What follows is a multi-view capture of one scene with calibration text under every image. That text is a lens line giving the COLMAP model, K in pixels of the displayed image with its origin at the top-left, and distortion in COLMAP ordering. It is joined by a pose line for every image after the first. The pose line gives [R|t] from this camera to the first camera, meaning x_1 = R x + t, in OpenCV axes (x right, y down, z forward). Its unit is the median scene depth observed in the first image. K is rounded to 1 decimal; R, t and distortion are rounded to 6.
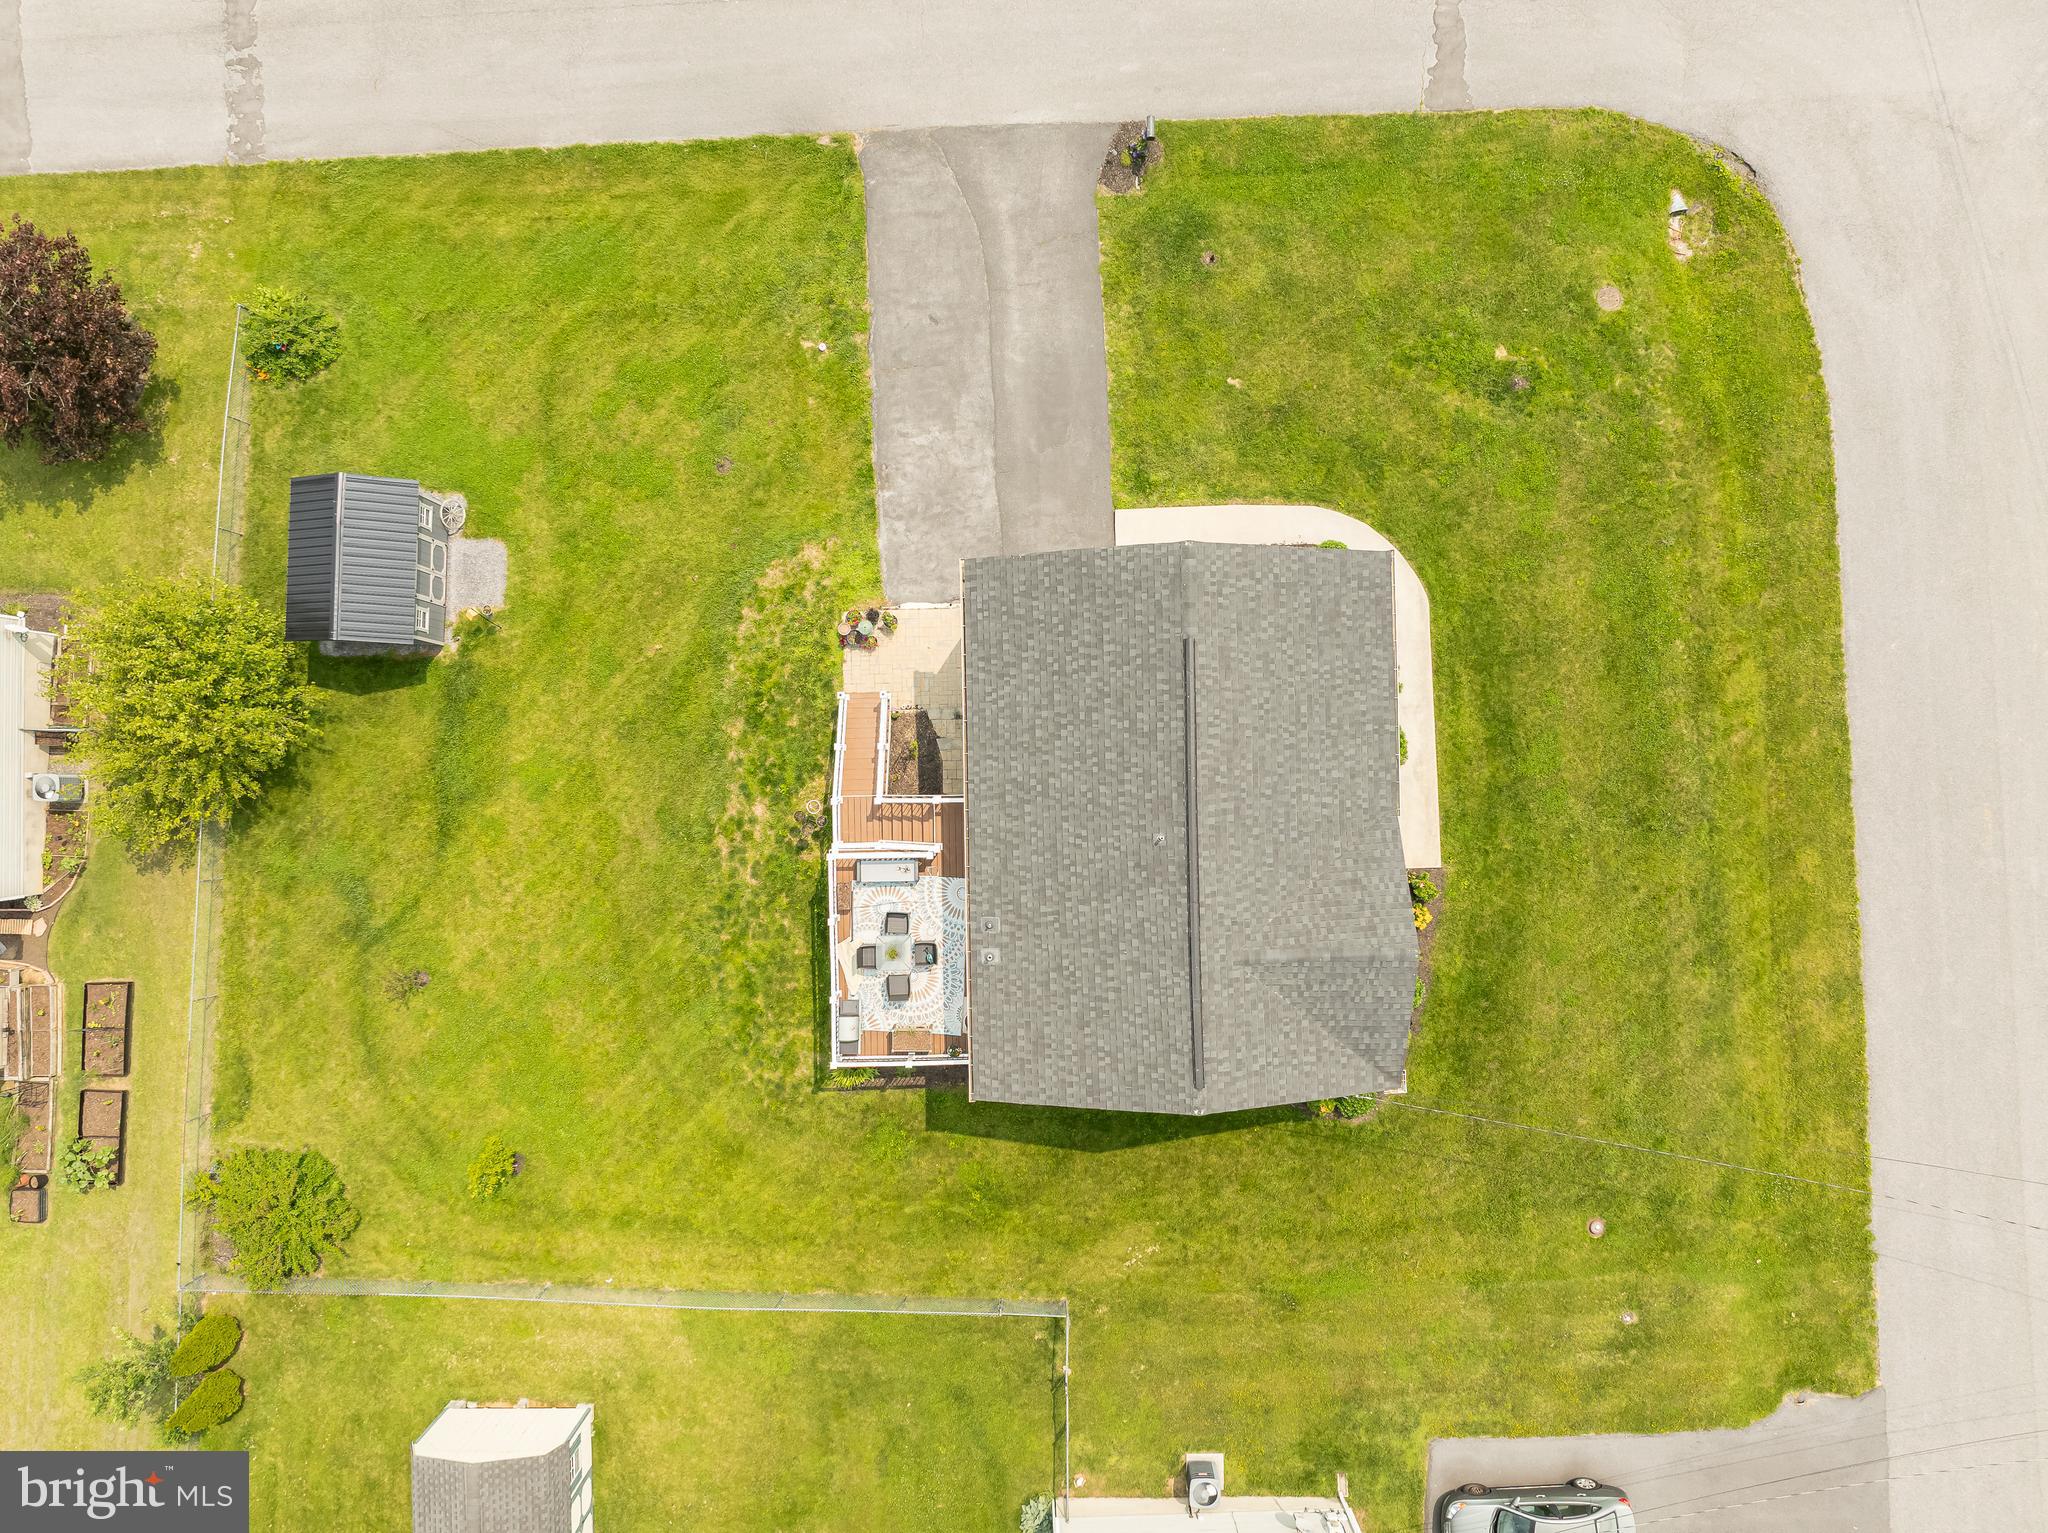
lens RADIAL K [[1449.7, 0, 1028.8], [0, 1449.7, 762.2], [0, 0, 1]] dist [-0.040257, 0.008431]
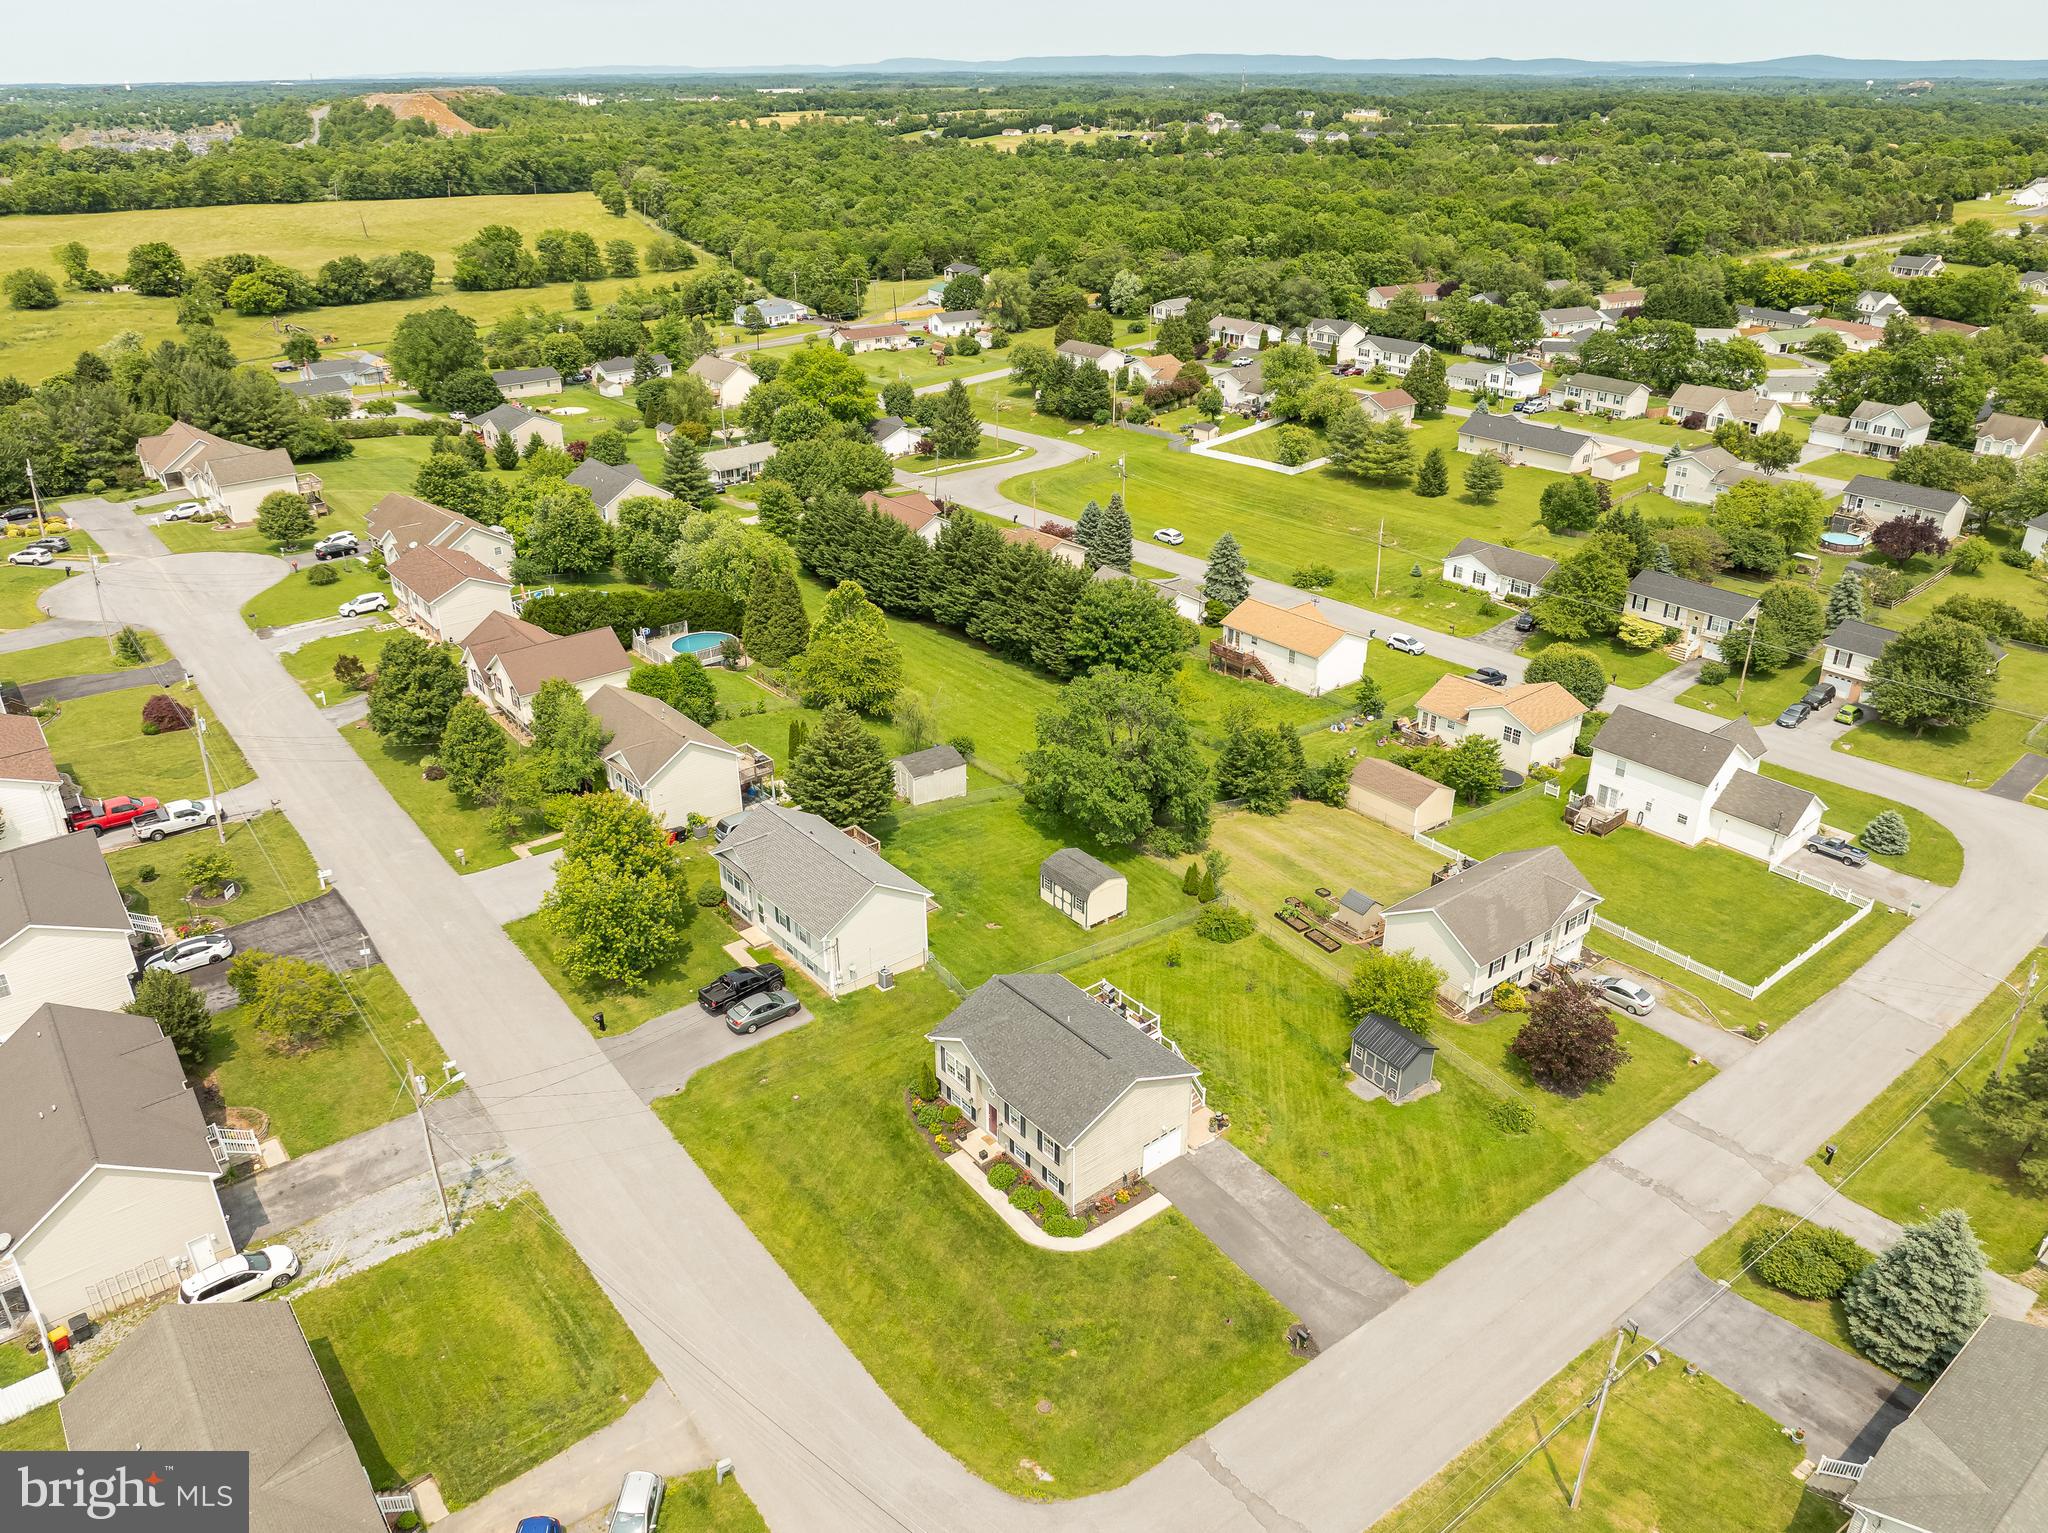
lens RADIAL K [[1449.7, 0, 1028.6], [0, 1449.7, 768.4], [0, 0, 1]] dist [-0.040257, 0.008431]
pose [[-0.789130, 0.265125, -0.554060, 1.174456], [-0.614226, -0.341653, 0.711337, -1.277649], [-0.000703, 0.901655, 0.432455, -0.423720]]
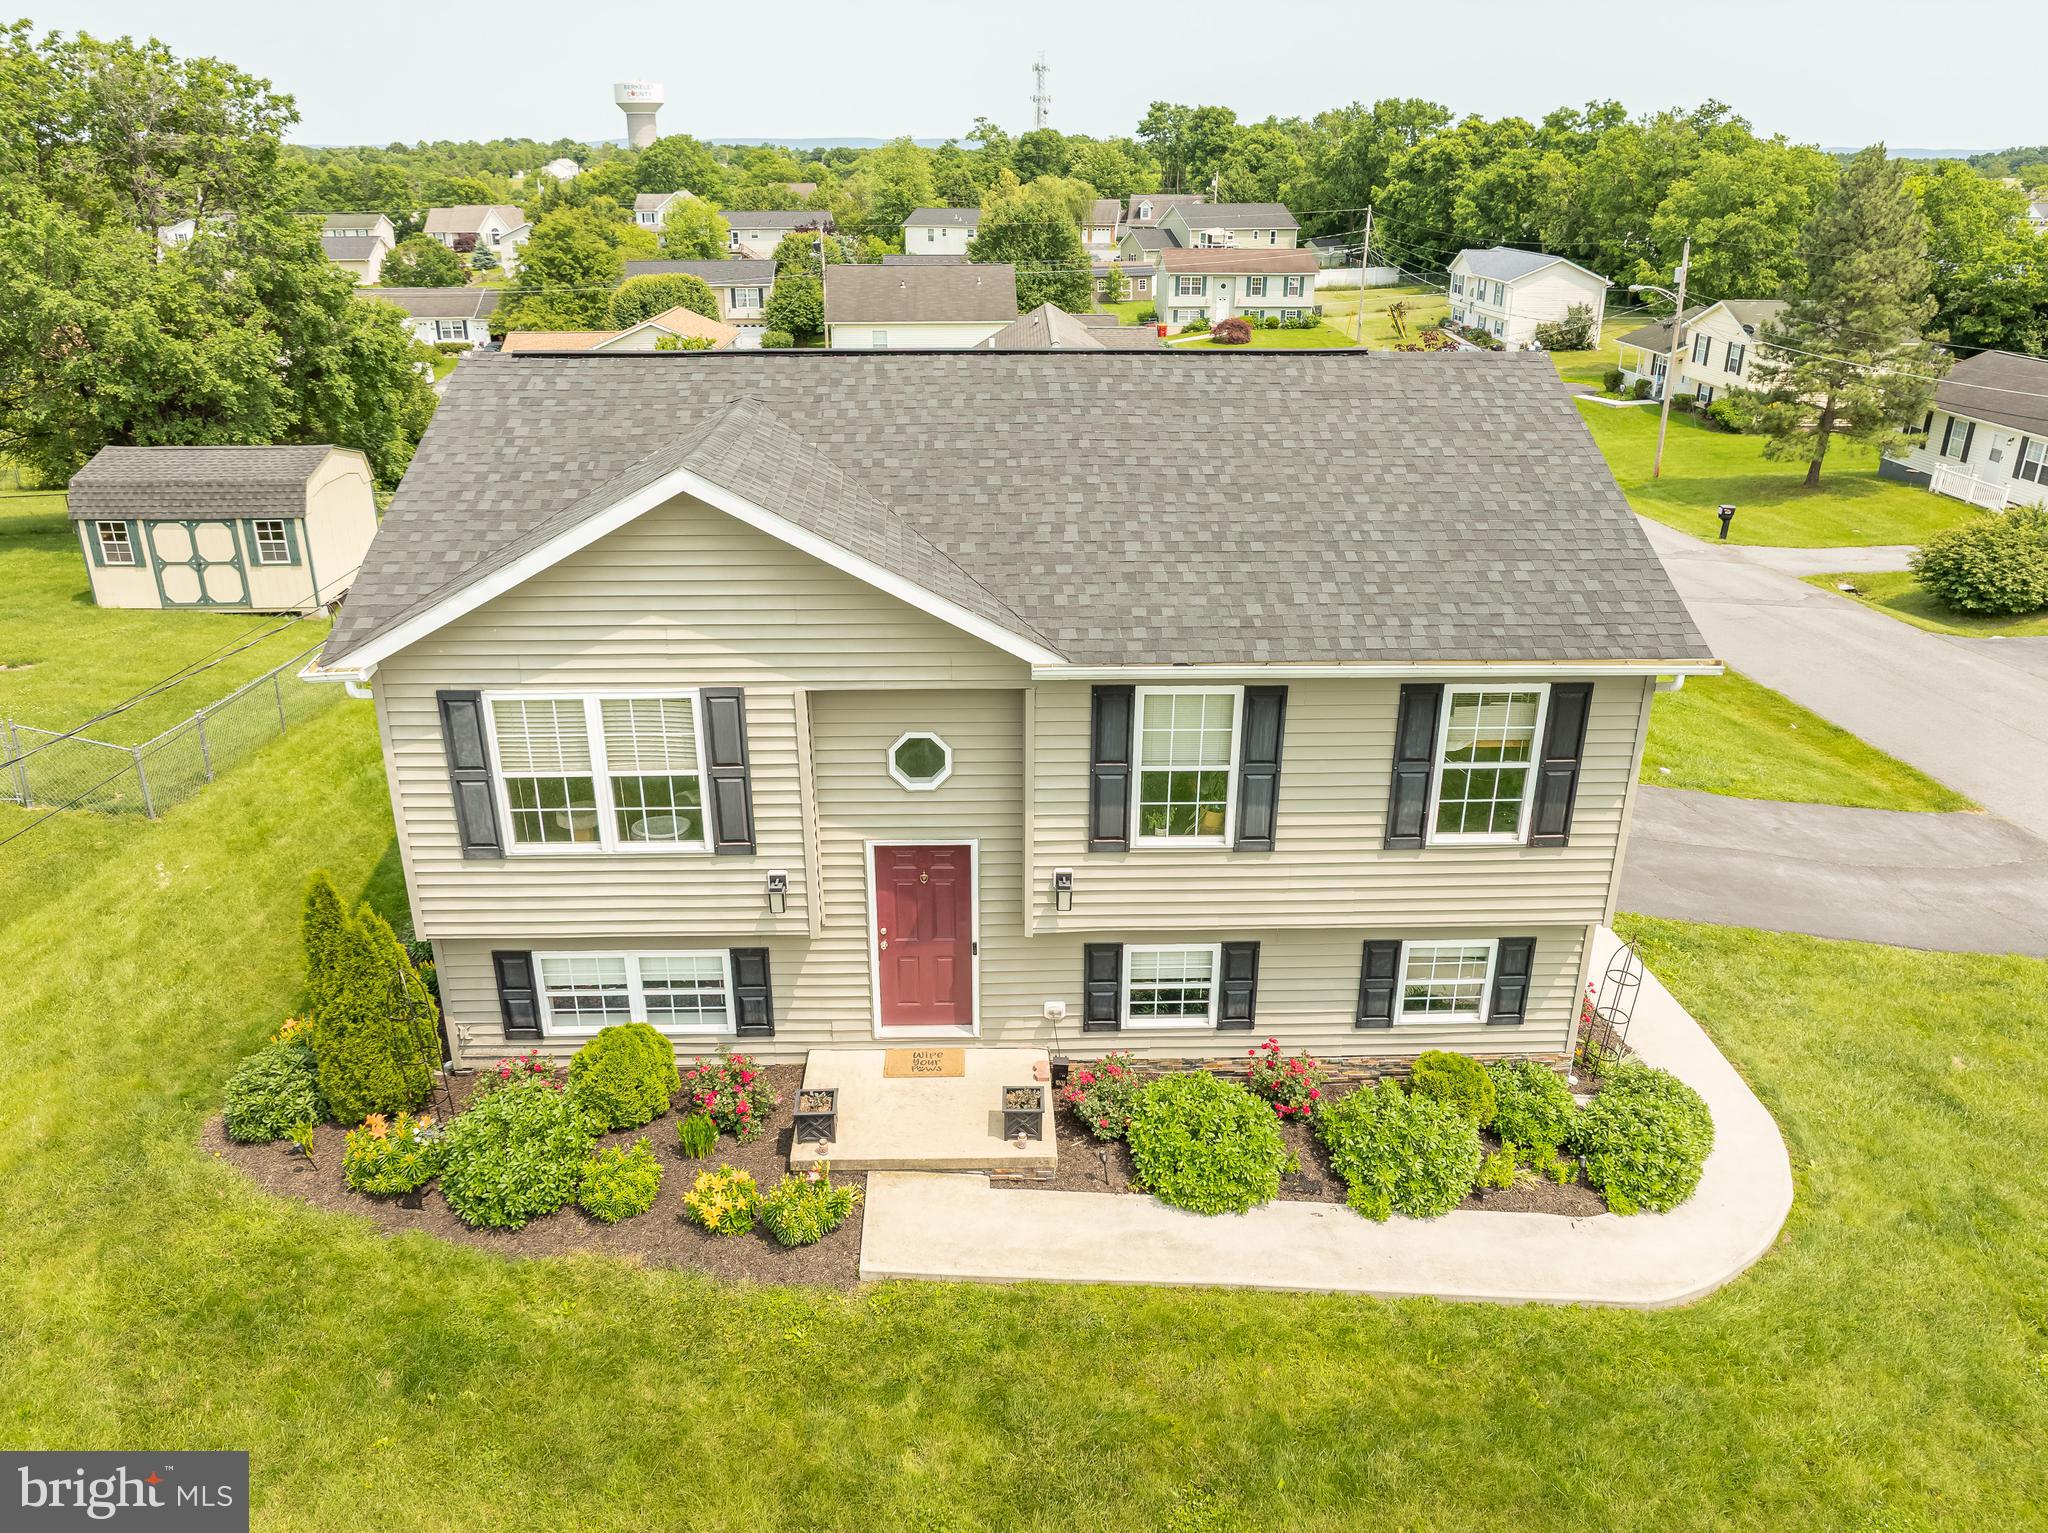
lens RADIAL K [[1449.7, 0, 1023.7], [0, 1449.7, 770.7], [0, 0, 1]] dist [-0.040257, 0.008431]
pose [[0.011303, 0.387227, -0.921915, 0.524630], [-0.999934, 0.006384, -0.009578, 0.037175], [0.002177, 0.921962, 0.387273, 0.747057]]
